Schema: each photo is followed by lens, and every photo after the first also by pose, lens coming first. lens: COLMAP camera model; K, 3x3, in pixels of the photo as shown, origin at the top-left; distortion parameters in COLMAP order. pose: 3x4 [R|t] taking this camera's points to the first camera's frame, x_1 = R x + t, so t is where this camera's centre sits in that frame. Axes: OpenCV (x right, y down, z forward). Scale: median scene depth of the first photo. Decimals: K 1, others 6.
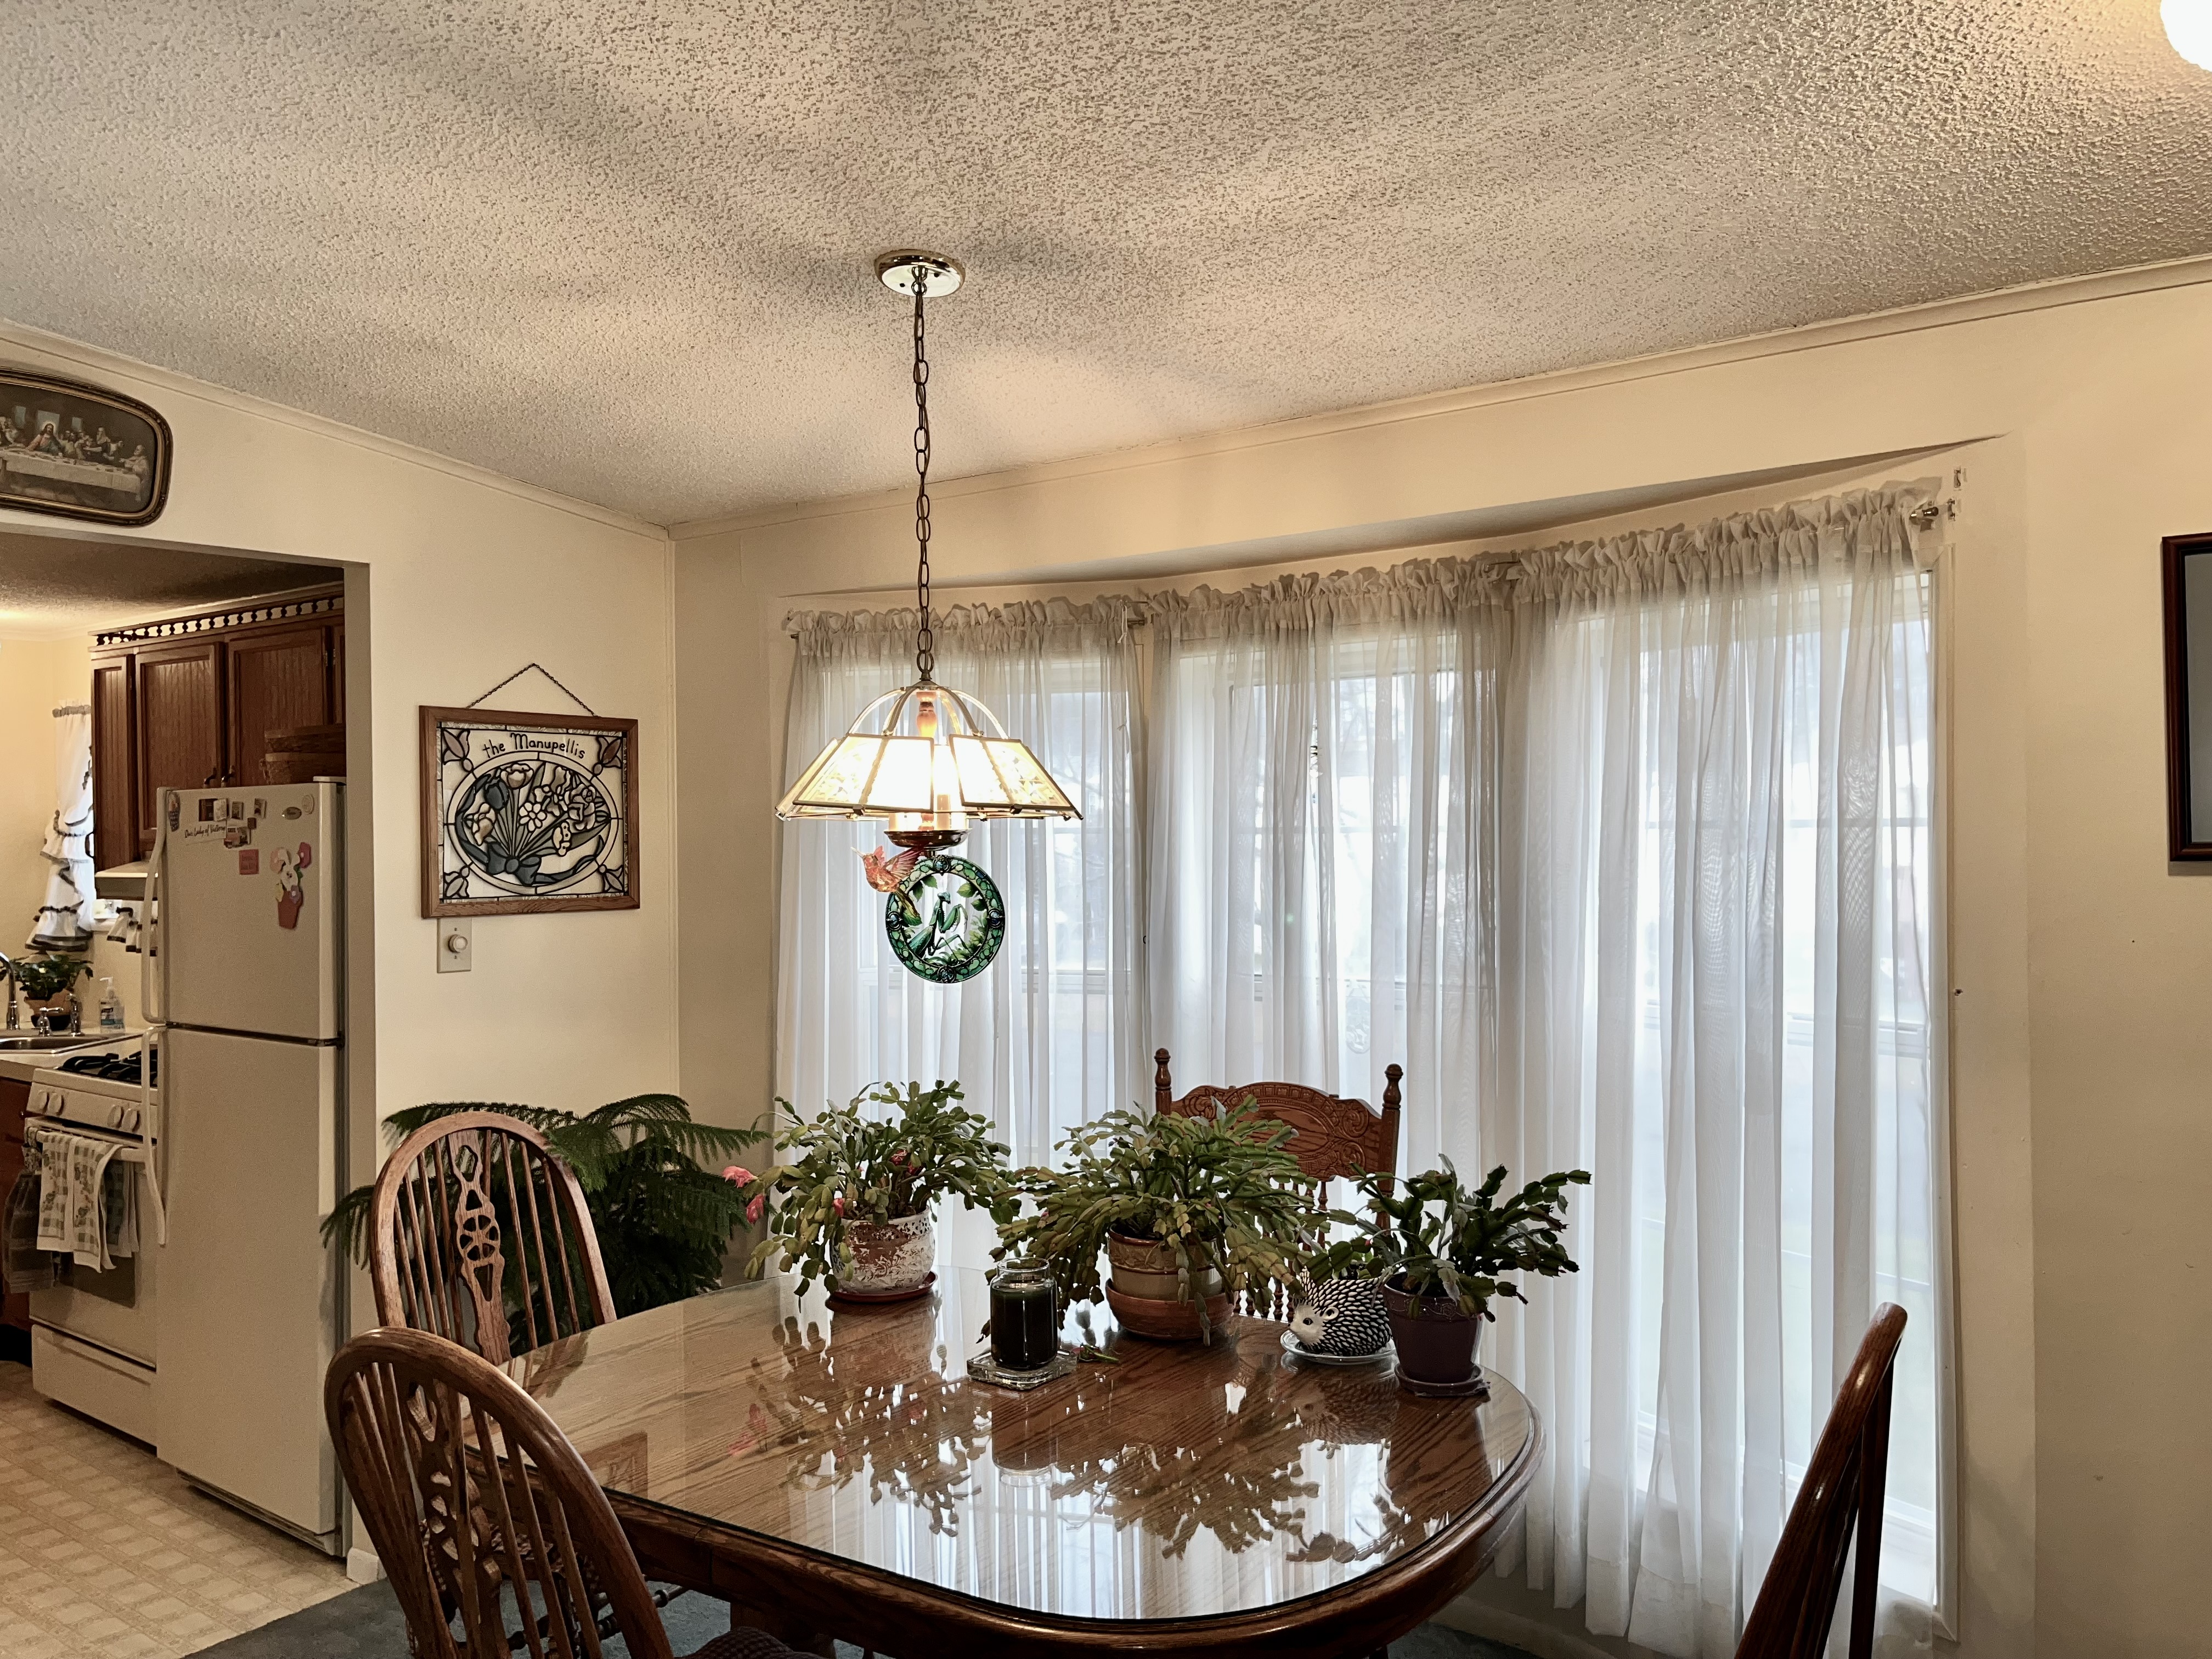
lens RADIAL K [[1658.5, 0, 1106.0], [0, 1658.5, 829.5], [0, 0, 1]] dist [0.083044, -0.000644]
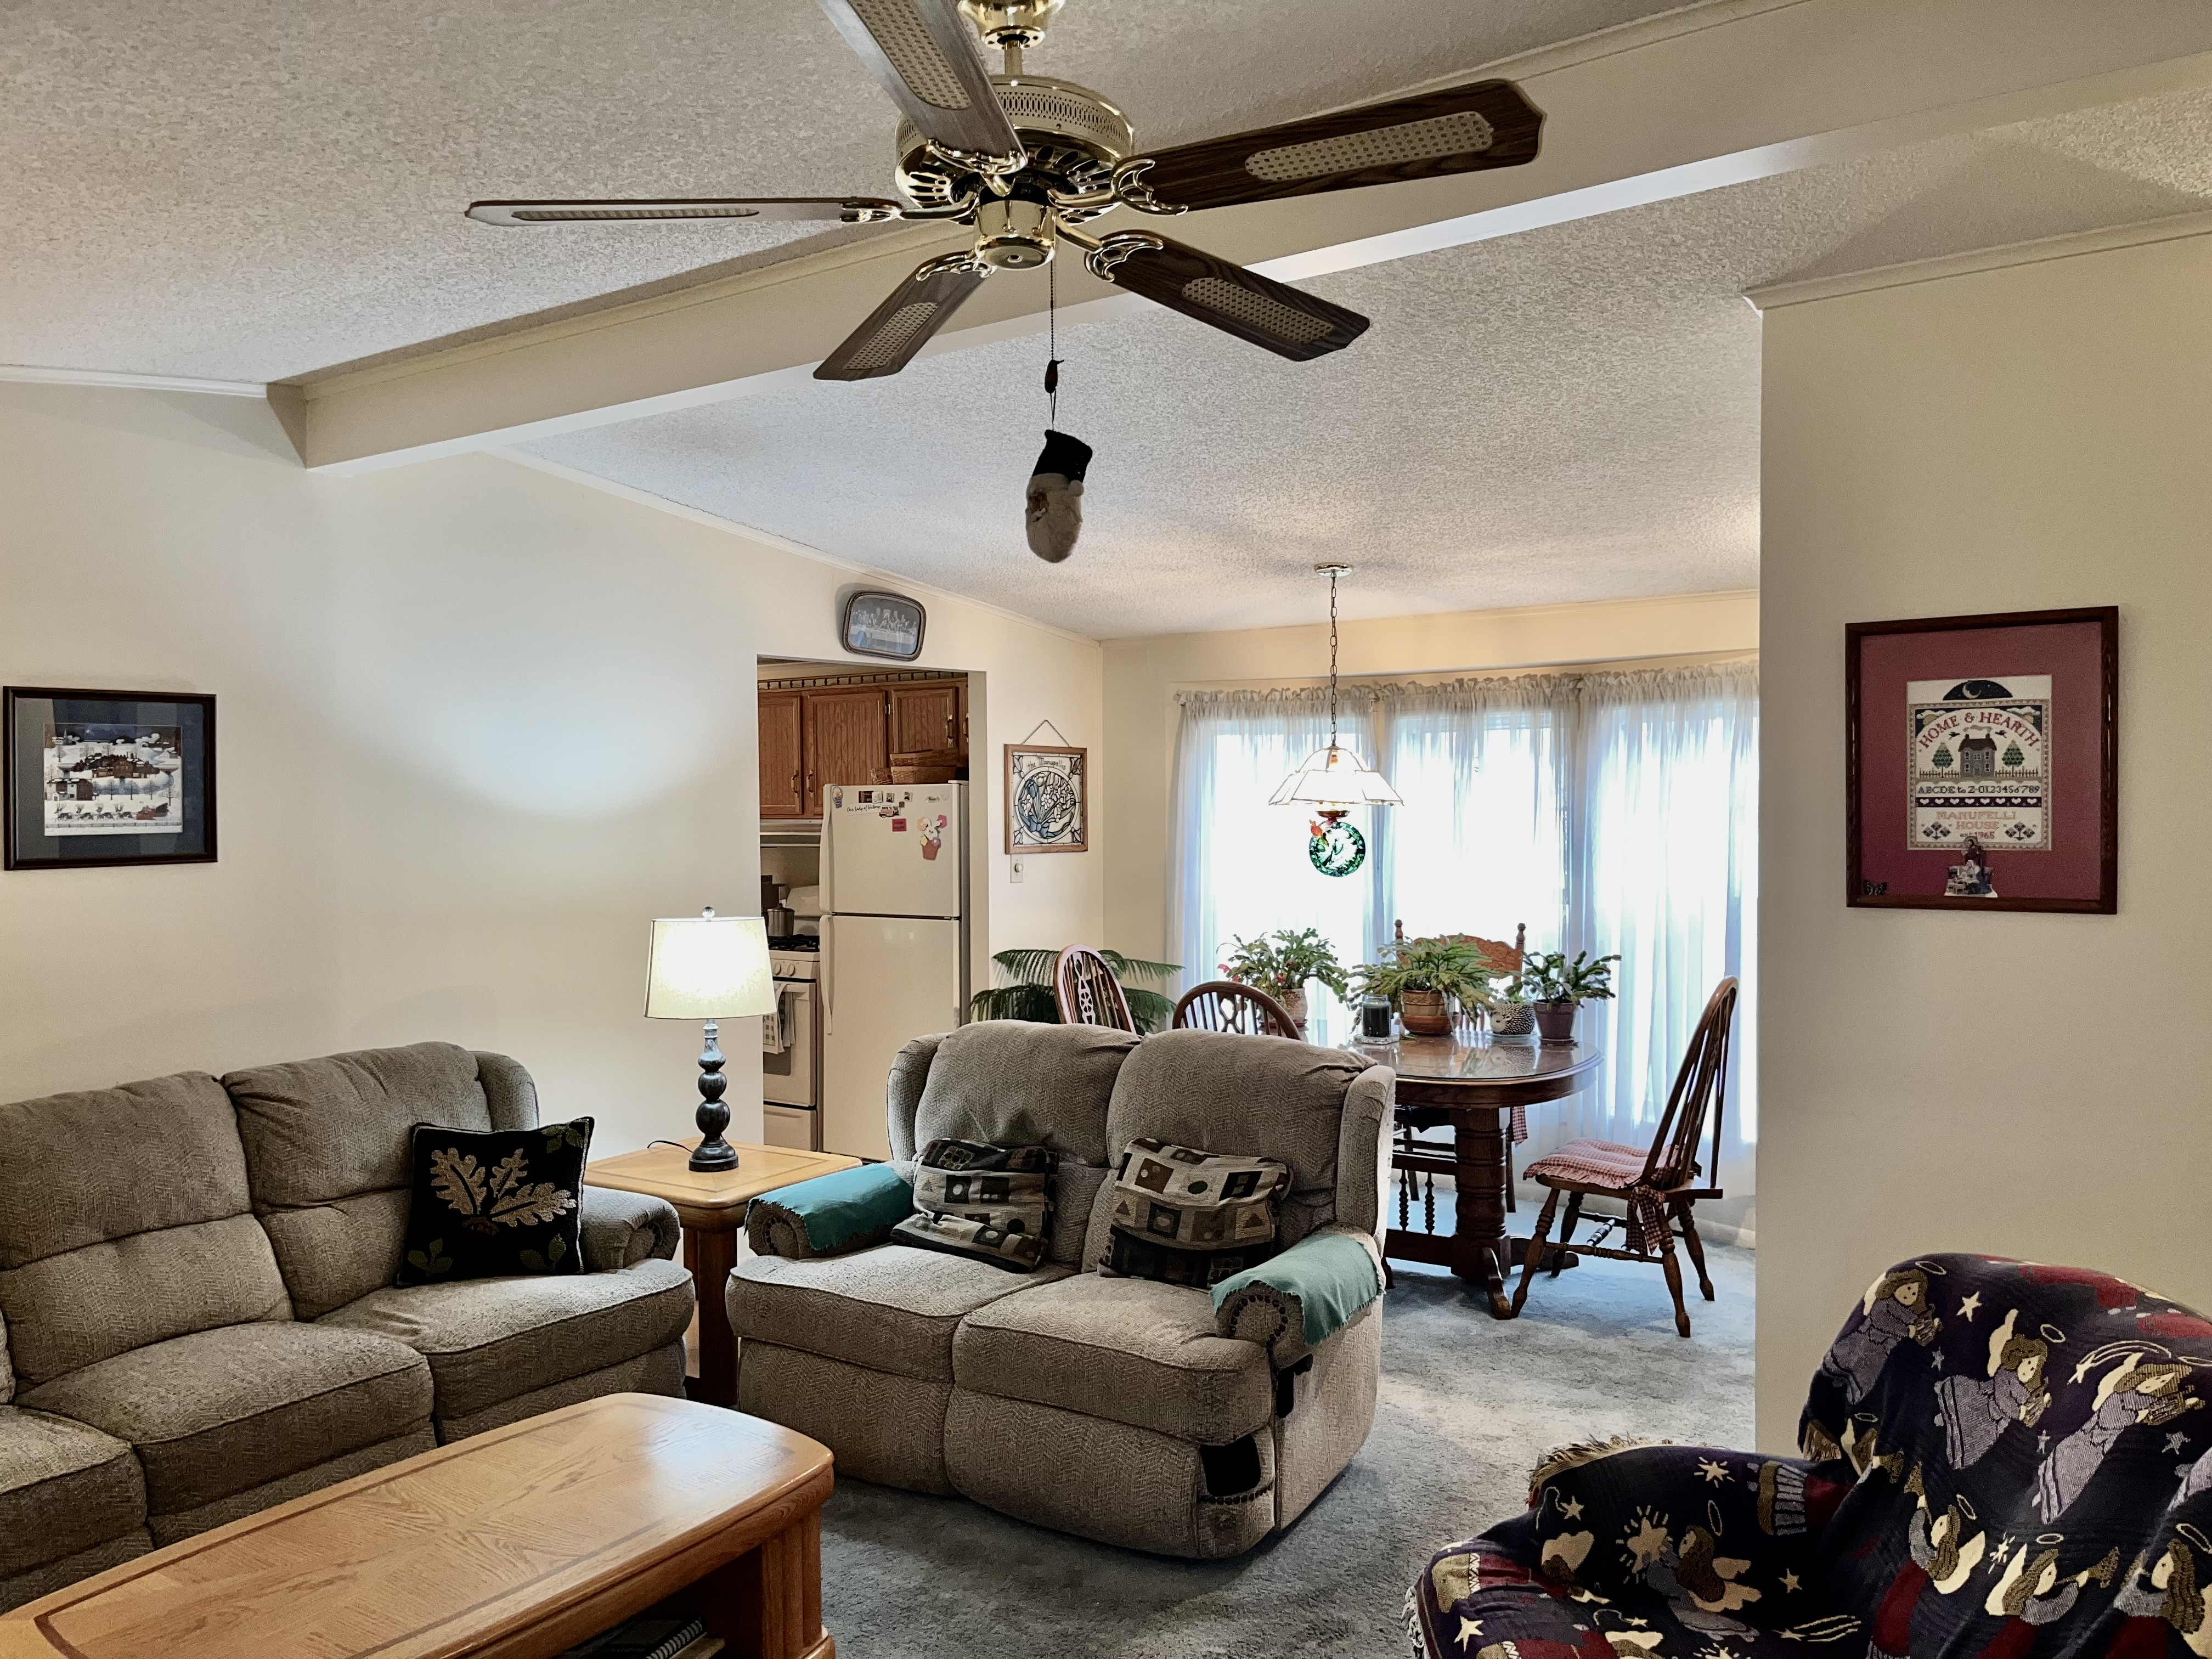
lens RADIAL K [[1685.5, 0, 1098.8], [0, 1685.5, 858.9], [0, 0, 1]] dist [0.081236, -0.088611]
pose [[0.999877, 0.002359, 0.015519, -0.371038], [-0.002864, 0.999464, 0.032596, -0.006003], [-0.015434, -0.032637, 0.999348, -1.055087]]
